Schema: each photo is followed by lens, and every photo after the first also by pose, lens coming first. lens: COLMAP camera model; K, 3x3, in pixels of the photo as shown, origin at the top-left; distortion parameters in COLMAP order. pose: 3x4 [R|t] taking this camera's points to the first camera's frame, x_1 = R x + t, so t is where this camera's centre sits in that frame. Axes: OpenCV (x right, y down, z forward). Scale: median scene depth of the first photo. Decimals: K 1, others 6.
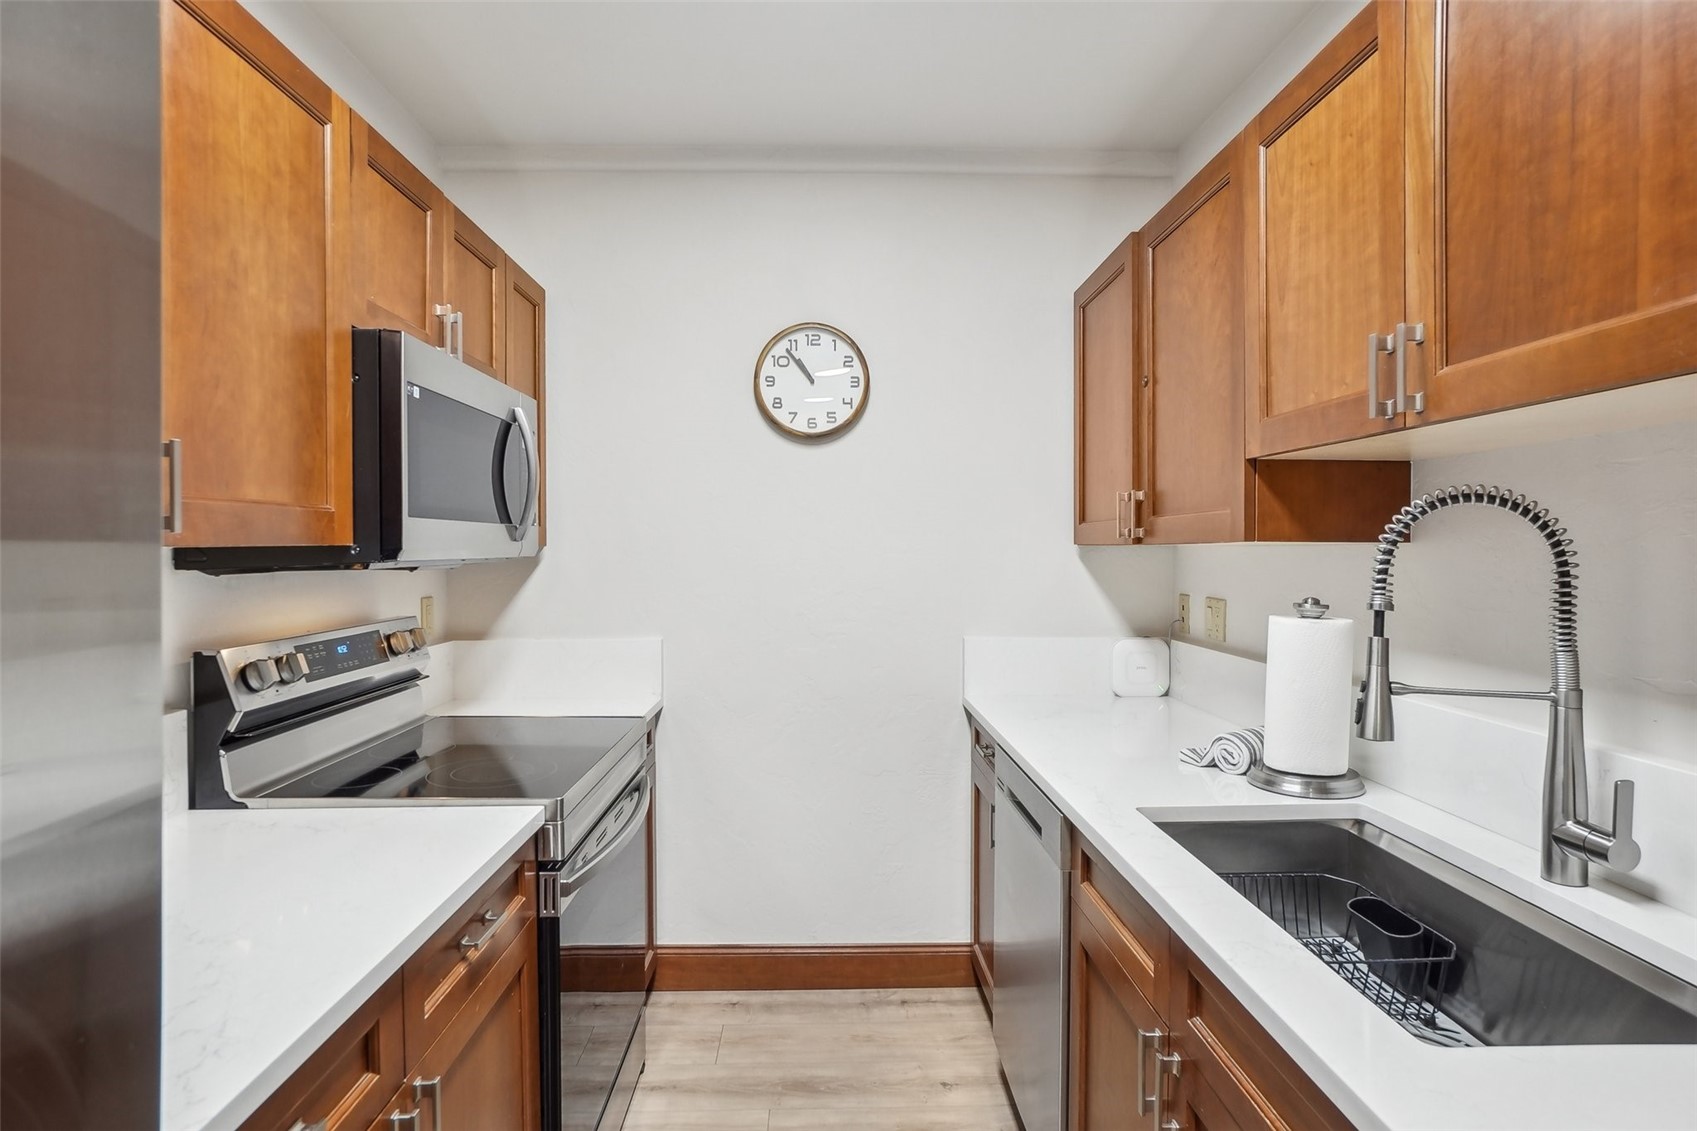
lens RADIAL K [[896.7, 0, 842.7], [0, 896.7, 560.8], [0, 0, 1]] dist [-0.028231, 0.000477]
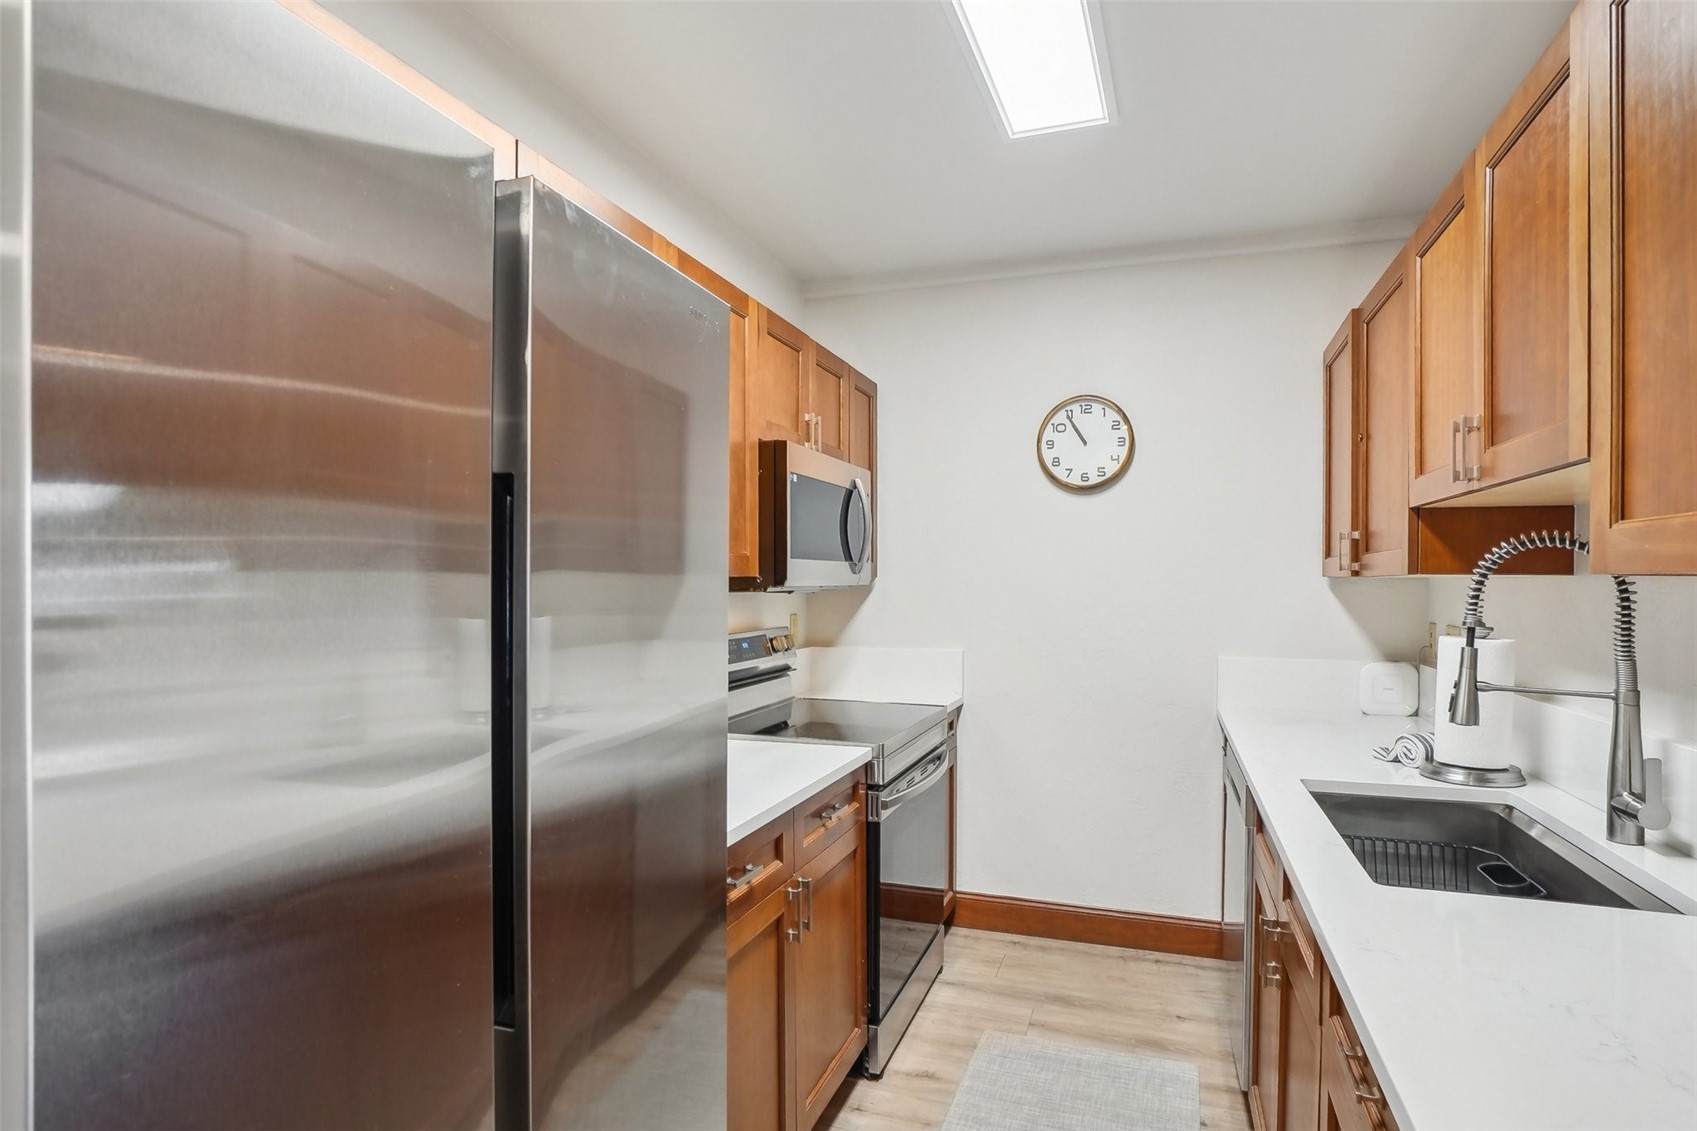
lens RADIAL K [[896.7, 0, 842.7], [0, 896.7, 560.8], [0, 0, 1]] dist [-0.028231, 0.000477]
pose [[0.934625, -0.004723, -0.355602, 0.118760], [-0.008086, 0.999371, -0.034526, 0.006547], [0.355542, 0.035144, 0.933999, -0.330612]]
